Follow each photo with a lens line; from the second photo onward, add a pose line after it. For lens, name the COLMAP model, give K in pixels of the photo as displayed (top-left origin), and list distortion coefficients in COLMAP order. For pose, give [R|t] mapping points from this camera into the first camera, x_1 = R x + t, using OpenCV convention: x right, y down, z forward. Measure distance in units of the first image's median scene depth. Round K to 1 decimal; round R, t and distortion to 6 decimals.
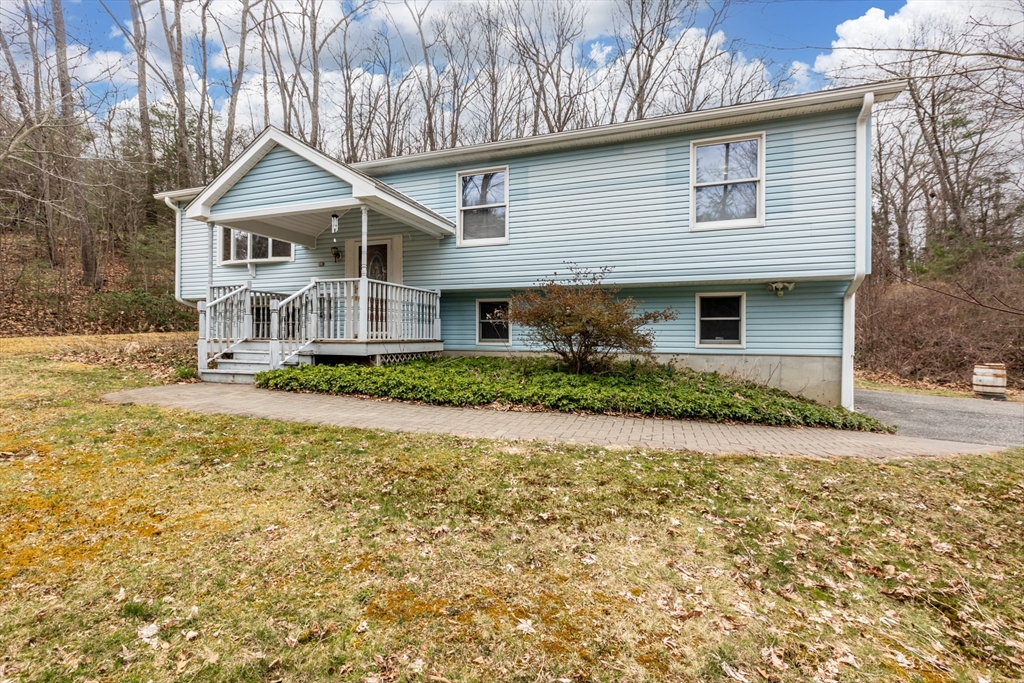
lens RADIAL K [[456.8, 0, 512.5], [0, 456.8, 338.6], [0, 0, 1]] dist [-0.001770, 0.000255]
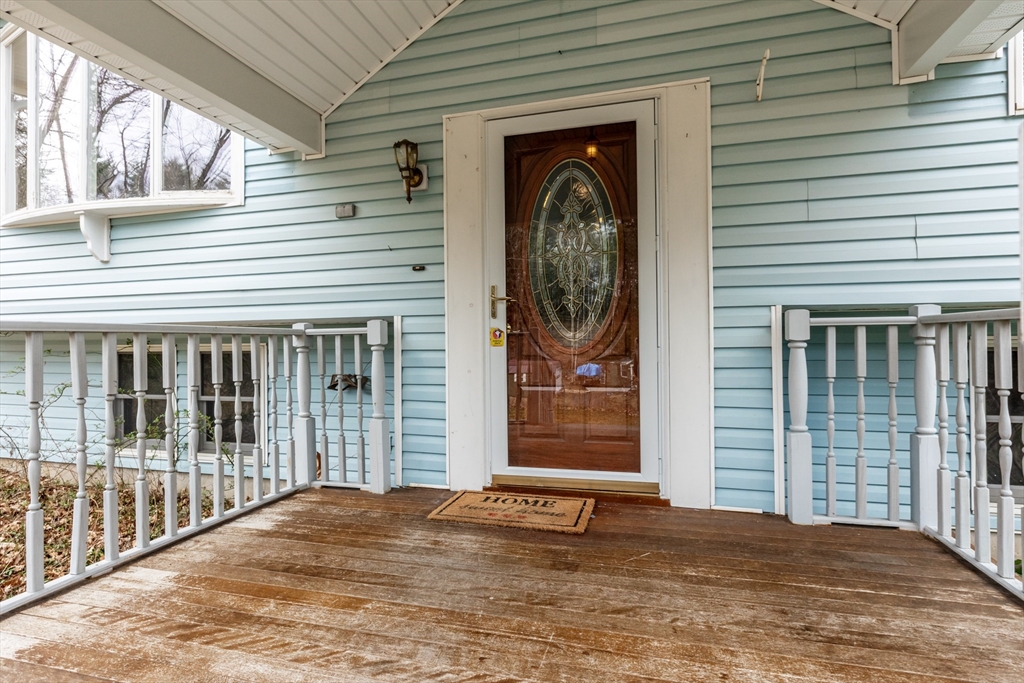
lens RADIAL K [[527.1, 0, 511.2], [0, 527.1, 341.3], [0, 0, 1]] dist [0.001853, -0.000124]
pose [[0.998199, -0.013842, 0.058367, -0.400420], [0.014228, 0.999879, -0.006210, -0.096102], [-0.058274, 0.007029, 0.998276, 0.799755]]
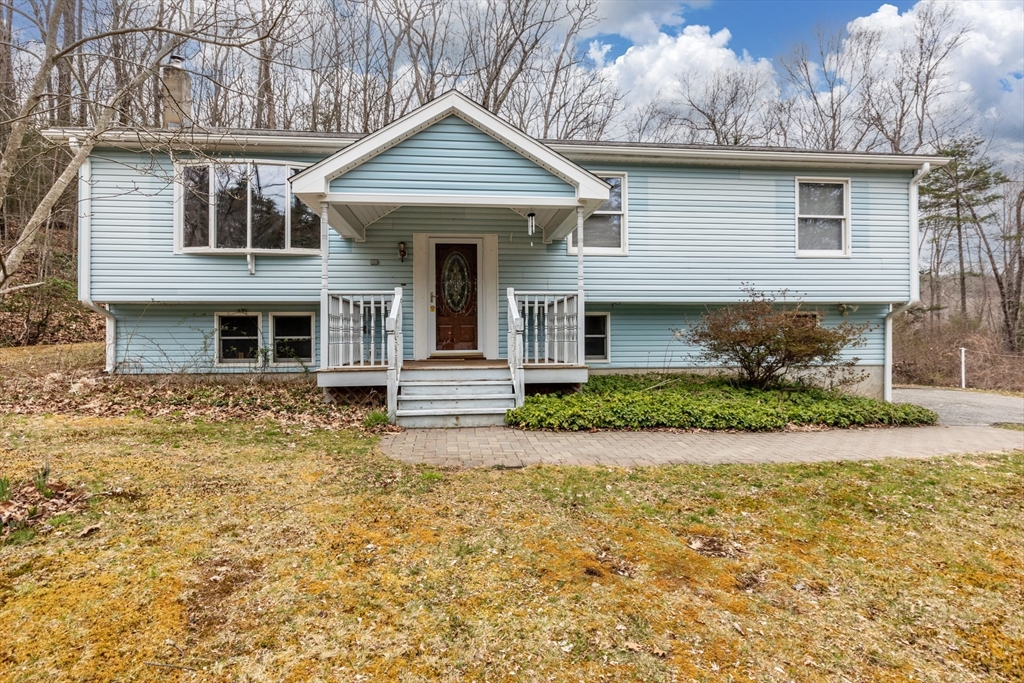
lens RADIAL K [[527.1, 0, 508.0], [0, 527.1, 339.9], [0, 0, 1]] dist [0.001853, -0.000124]
pose [[0.895313, -0.010915, 0.445305, -0.720783], [0.013243, 0.999910, -0.002116, -0.035051], [-0.445241, 0.007791, 0.895377, 0.141658]]
